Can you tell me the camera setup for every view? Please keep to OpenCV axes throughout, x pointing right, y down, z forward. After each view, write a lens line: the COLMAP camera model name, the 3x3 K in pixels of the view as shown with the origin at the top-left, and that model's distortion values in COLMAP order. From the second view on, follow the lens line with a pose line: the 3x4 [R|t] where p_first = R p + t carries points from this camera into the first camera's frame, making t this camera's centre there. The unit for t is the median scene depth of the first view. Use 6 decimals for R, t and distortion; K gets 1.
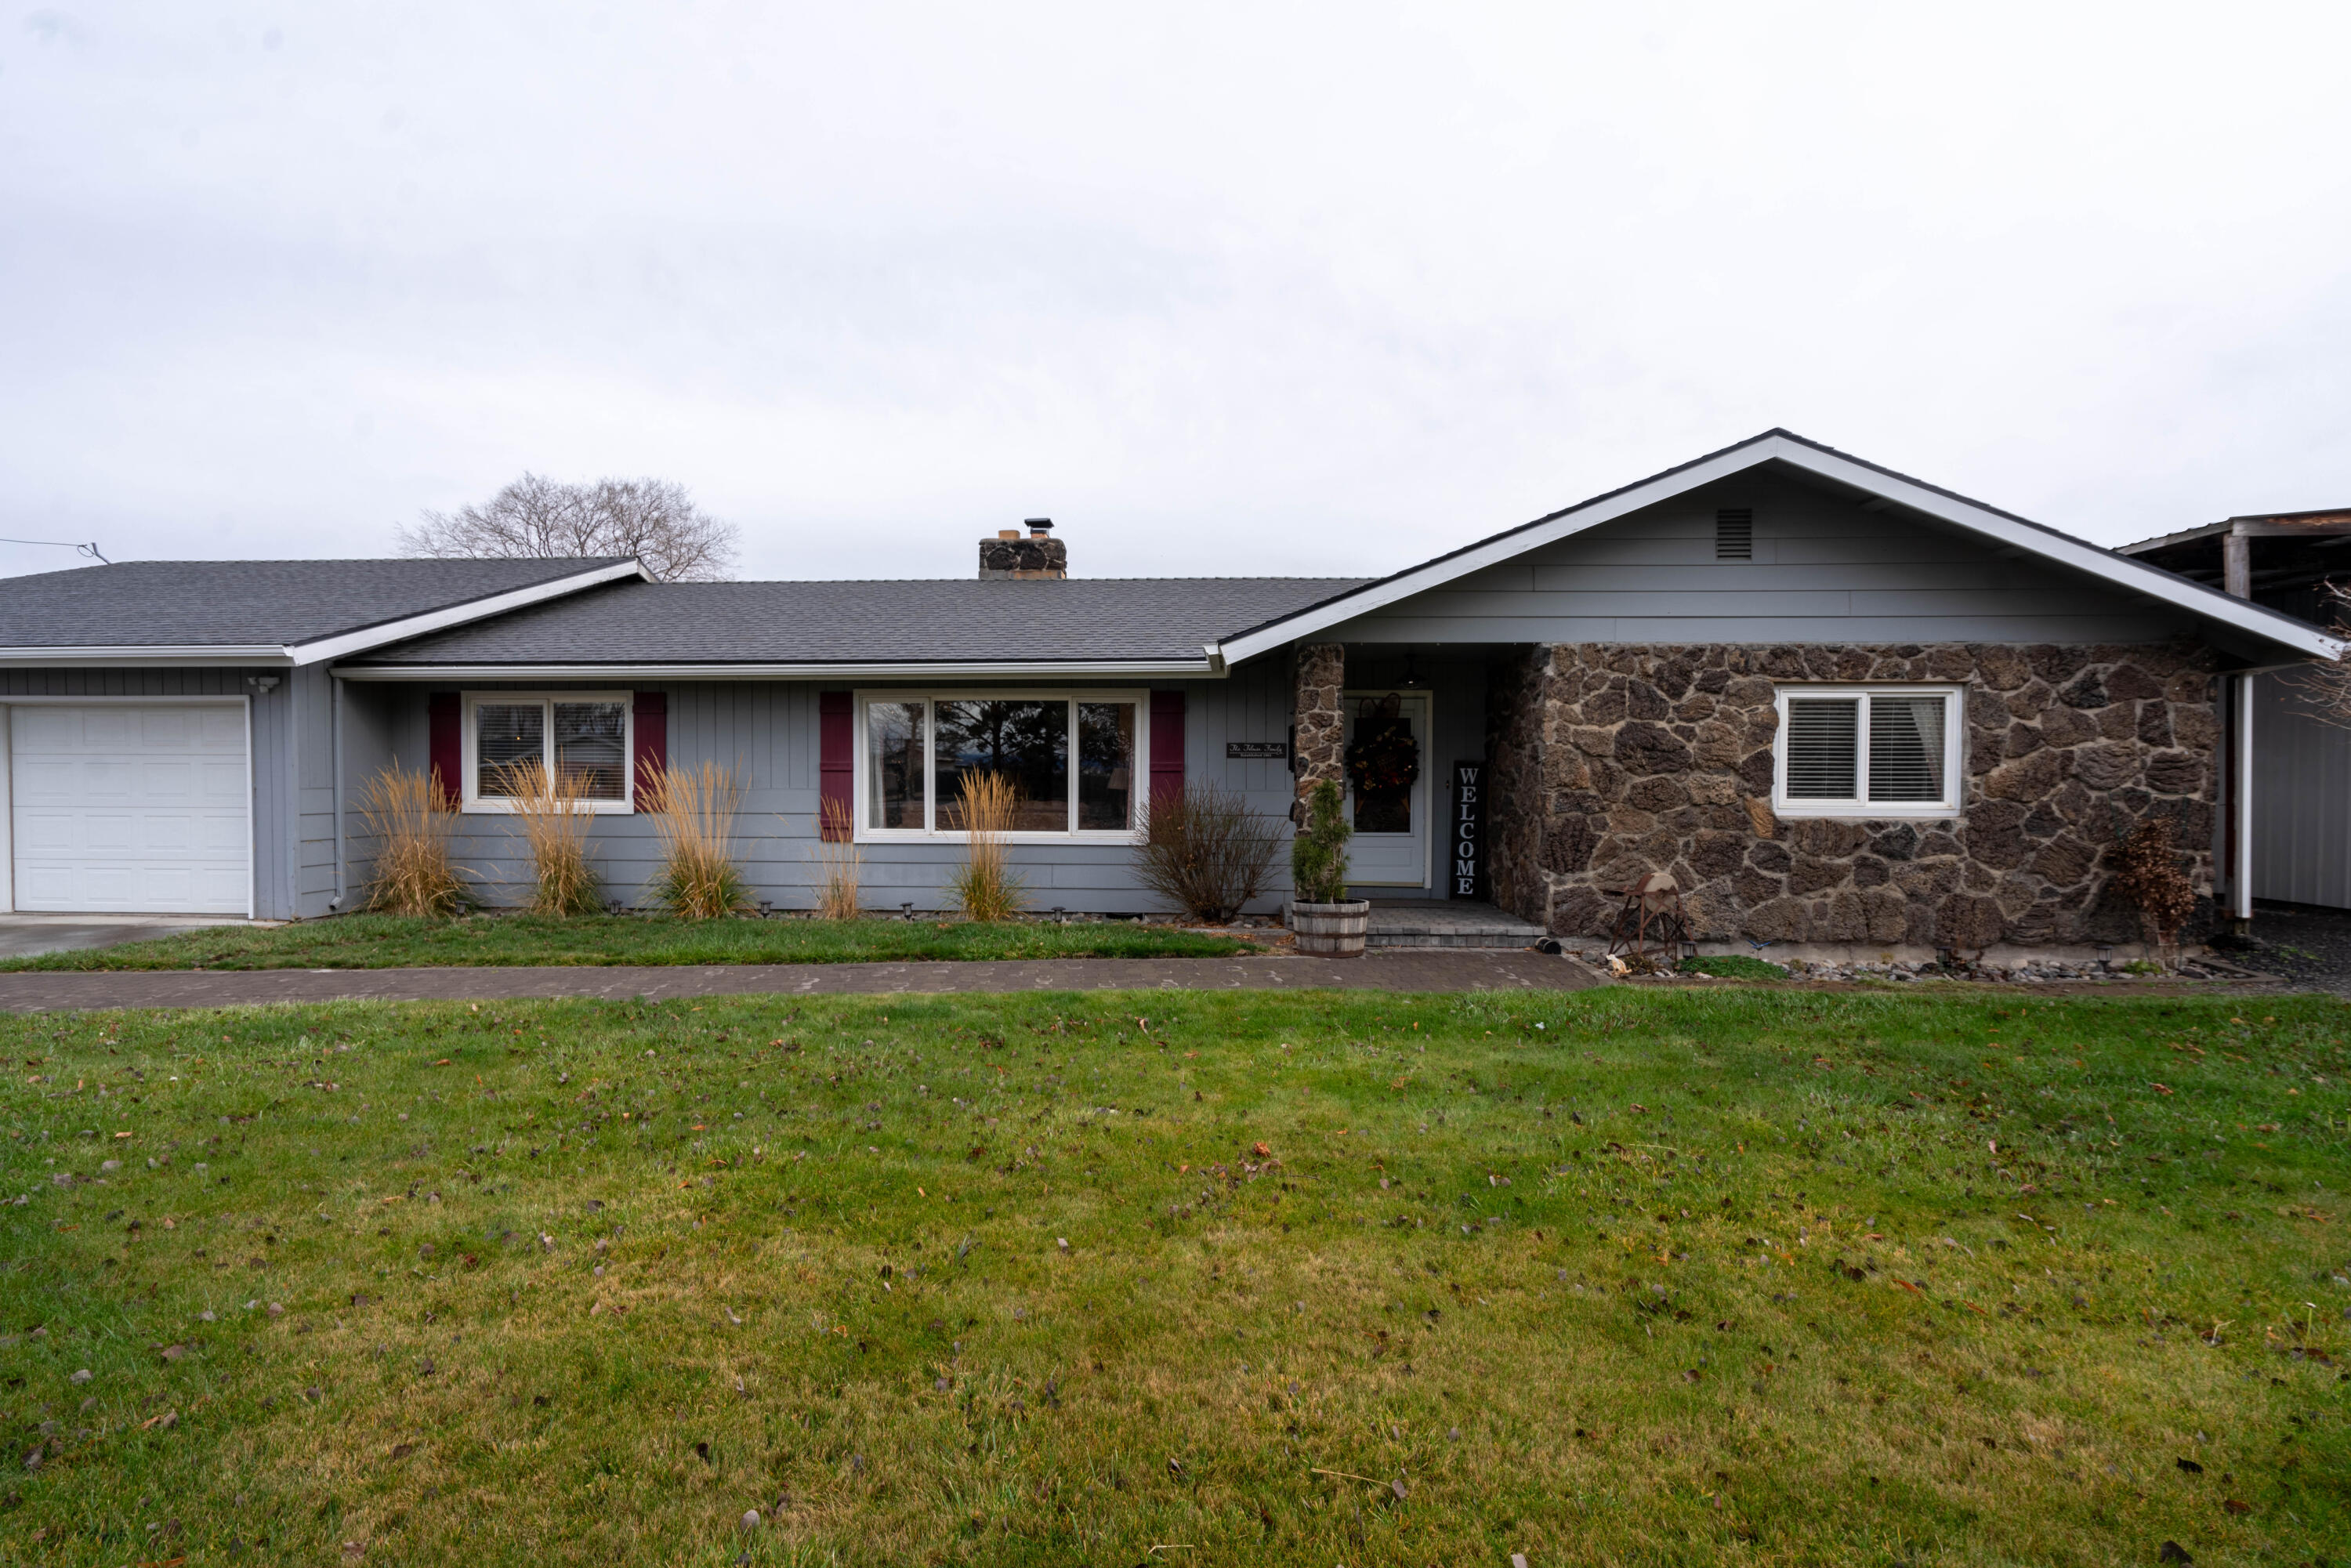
lens RADIAL K [[1064.9, 0, 1172.9], [0, 1064.9, 792.9], [0, 0, 1]] dist [-0.005883, -0.000110]
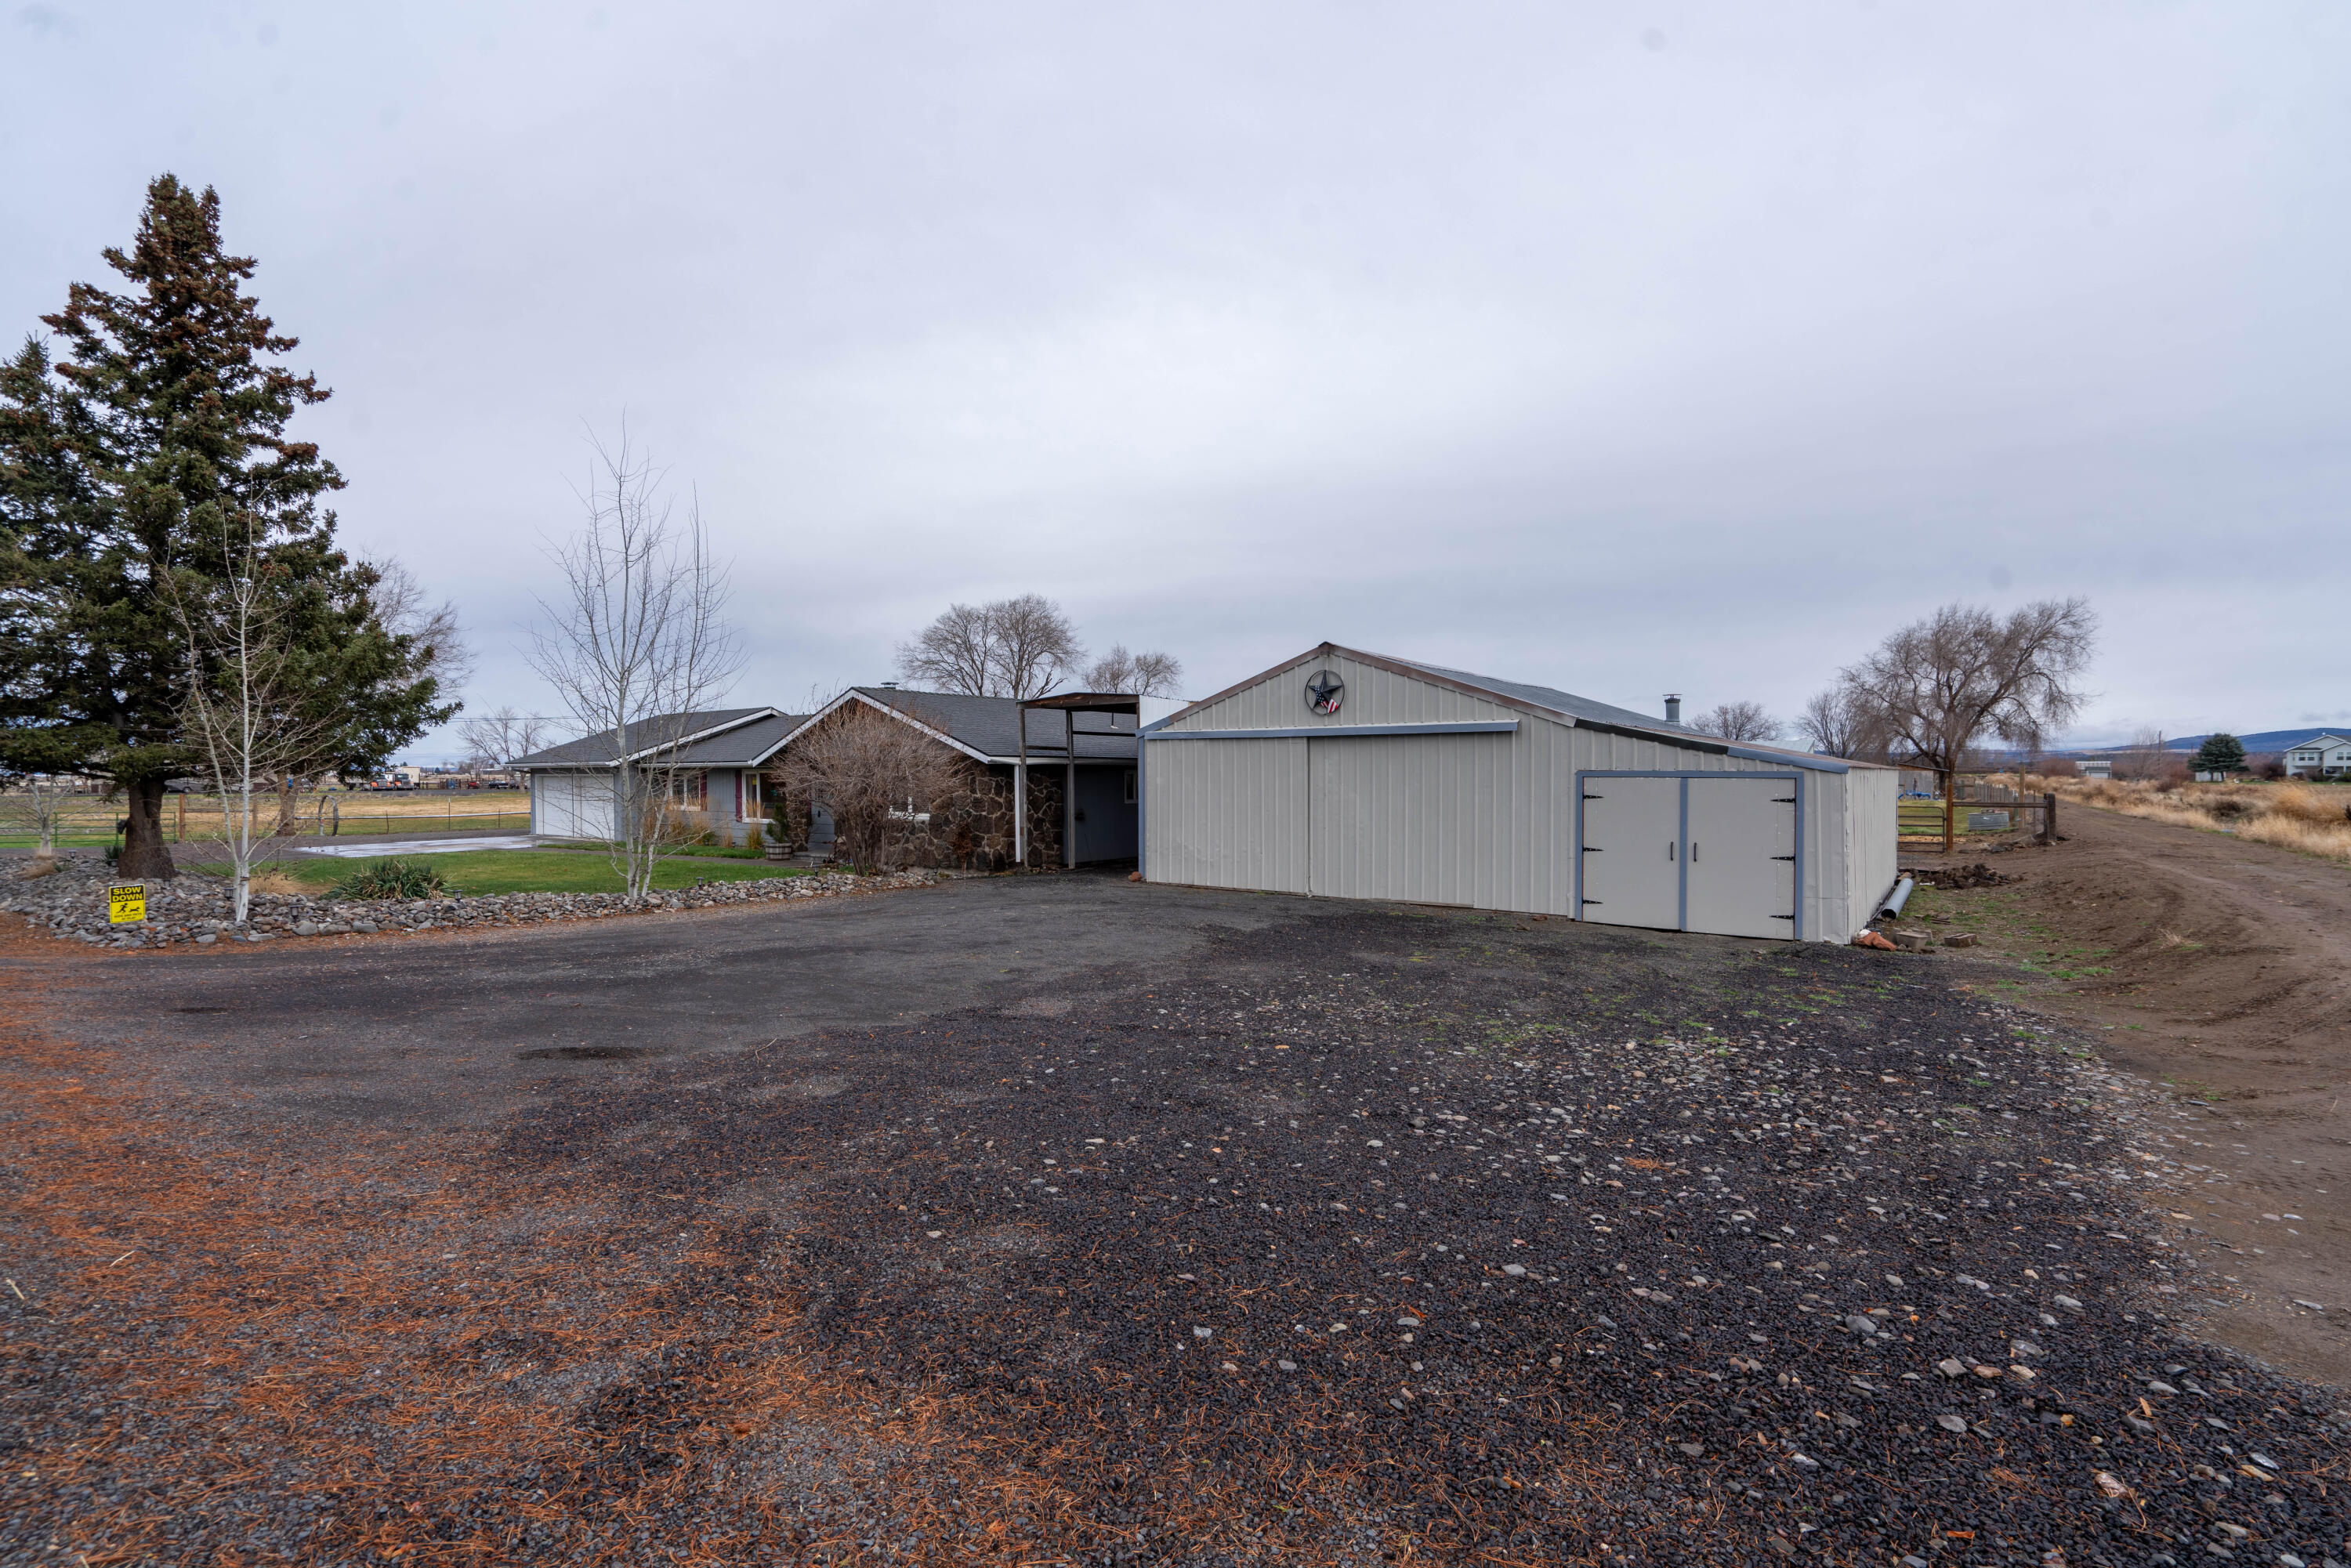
lens RADIAL K [[1064.9, 0, 1172.9], [0, 1064.9, 792.9], [0, 0, 1]] dist [-0.005883, -0.000110]
pose [[0.822552, 0.007793, -0.568637, 2.493088], [-0.002501, 0.999946, 0.010086, -0.065818], [0.568685, -0.006874, 0.822527, -0.778826]]
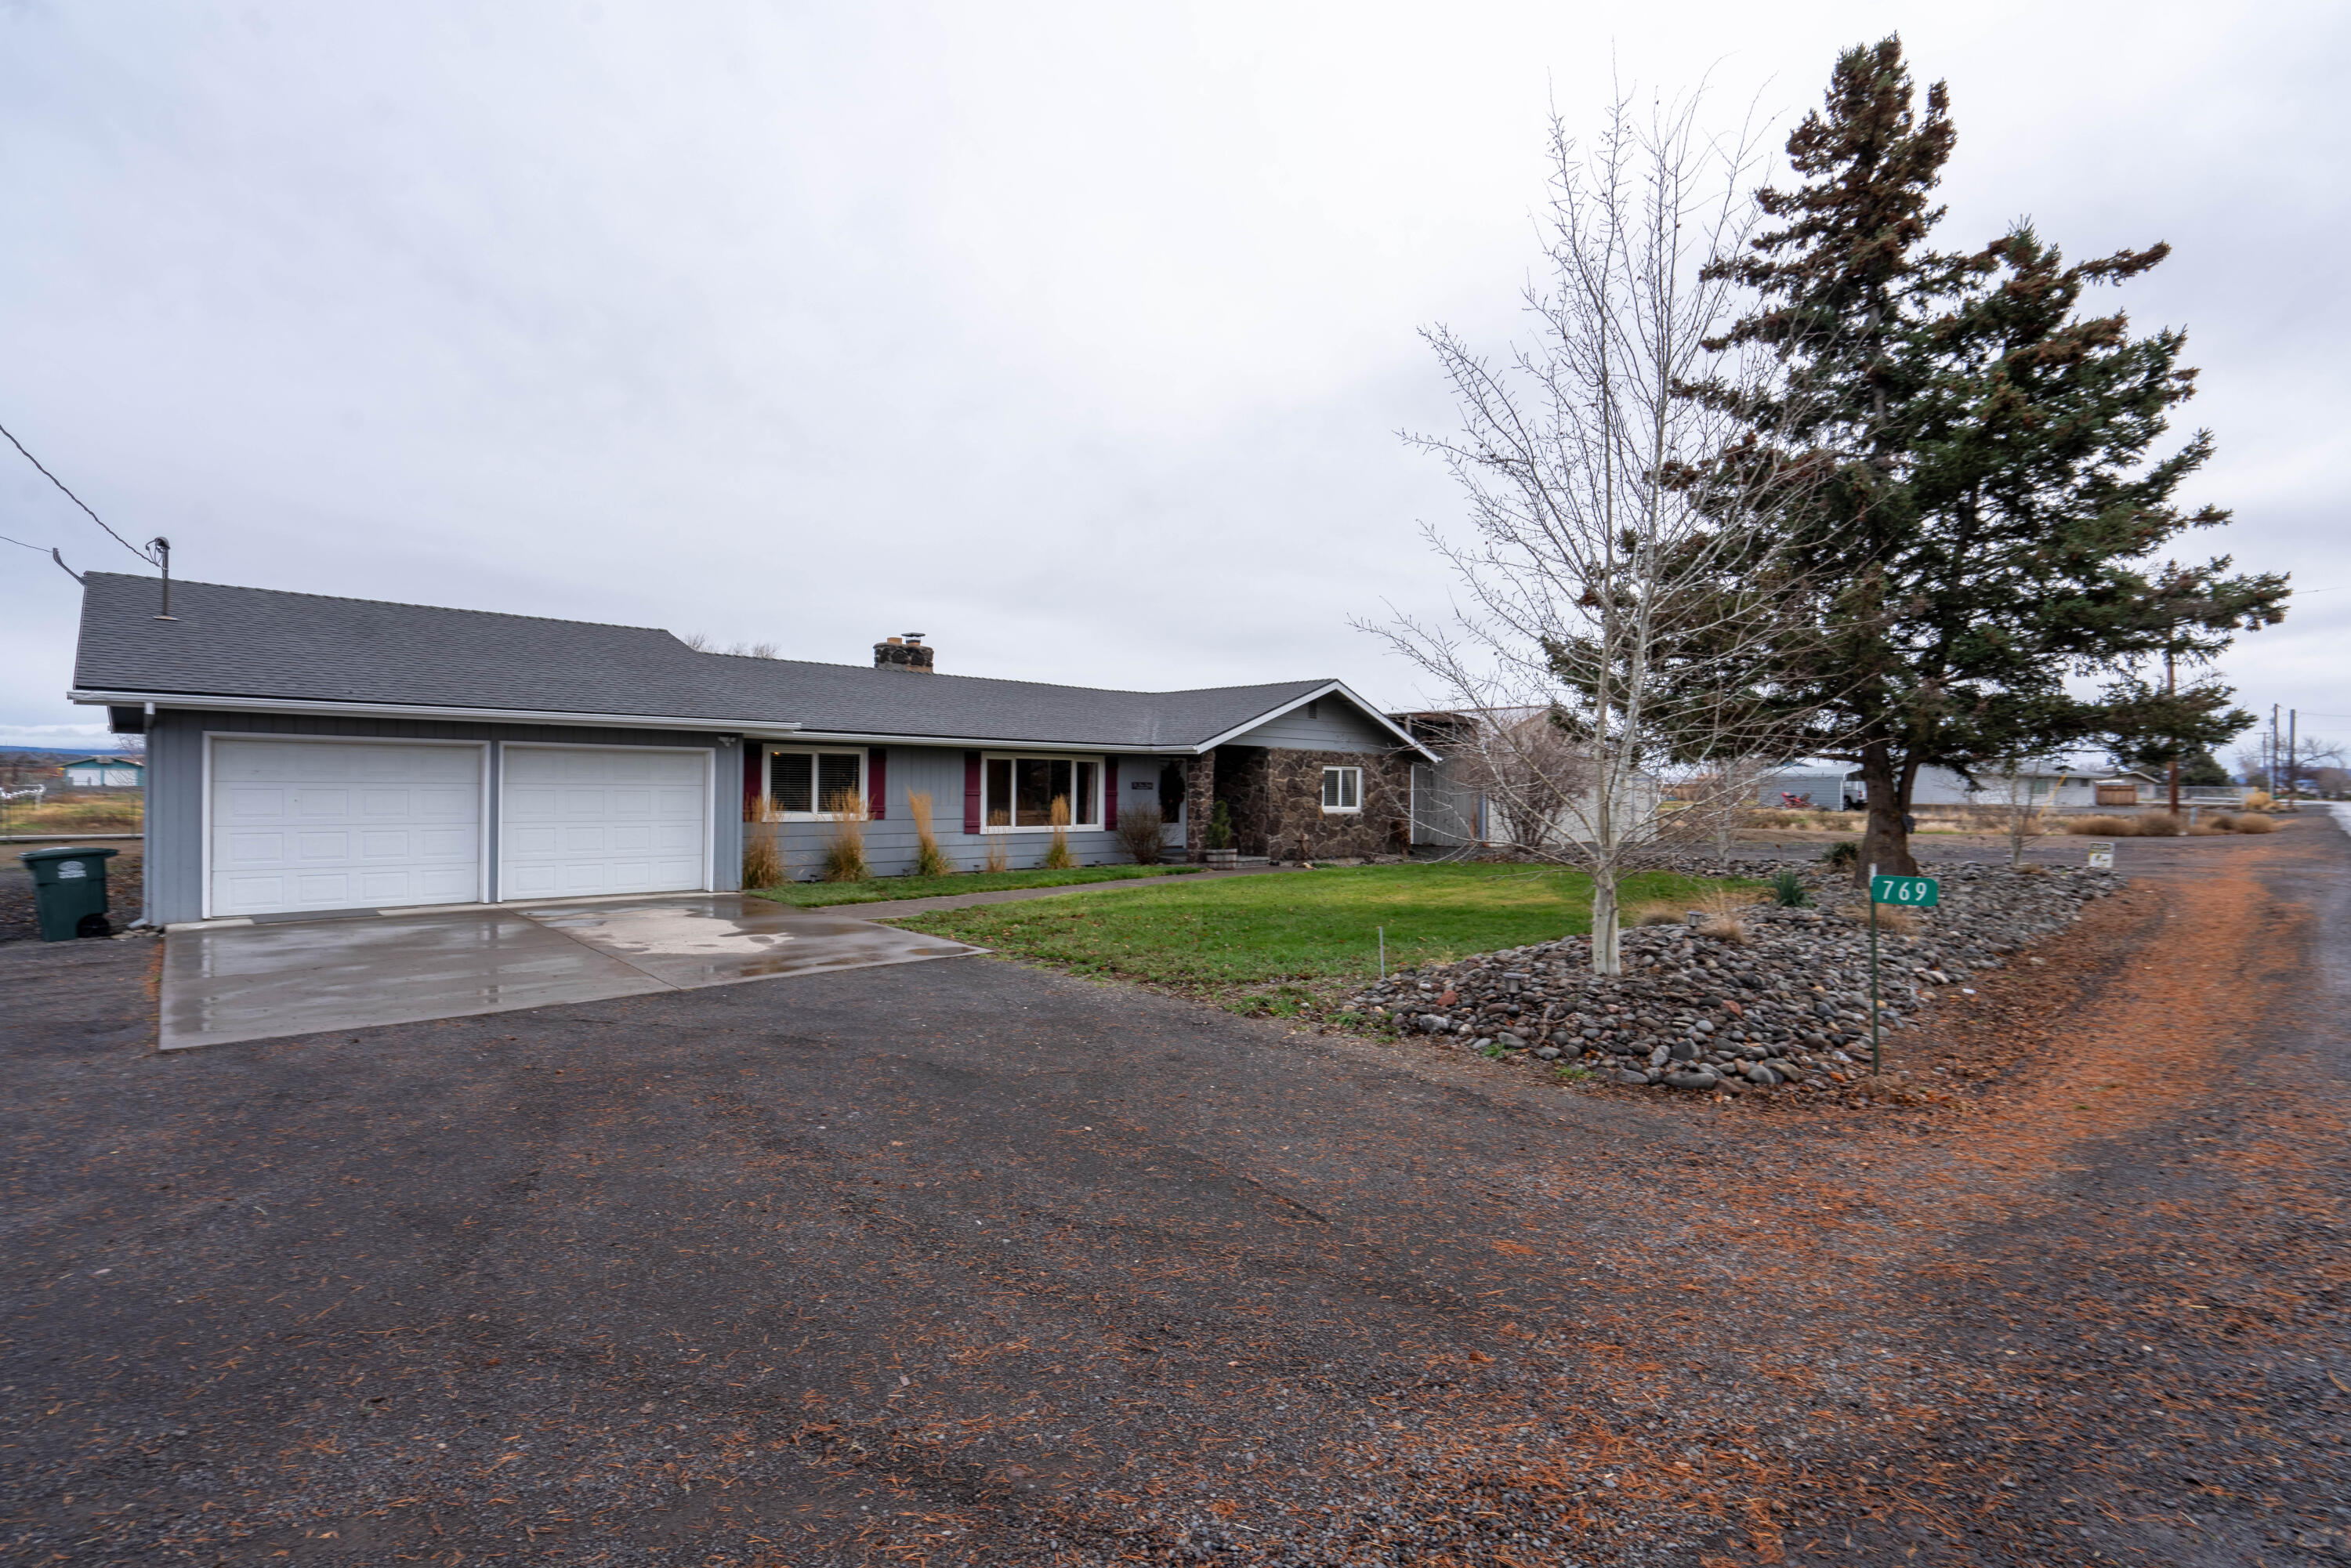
lens RADIAL K [[1064.9, 0, 1172.9], [0, 1064.9, 792.9], [0, 0, 1]] dist [-0.005883, -0.000110]
pose [[0.706366, -0.000052, 0.707847, -1.479412], [0.002205, 0.999995, -0.002127, -0.021477], [-0.707843, 0.003063, 0.706363, -0.601923]]
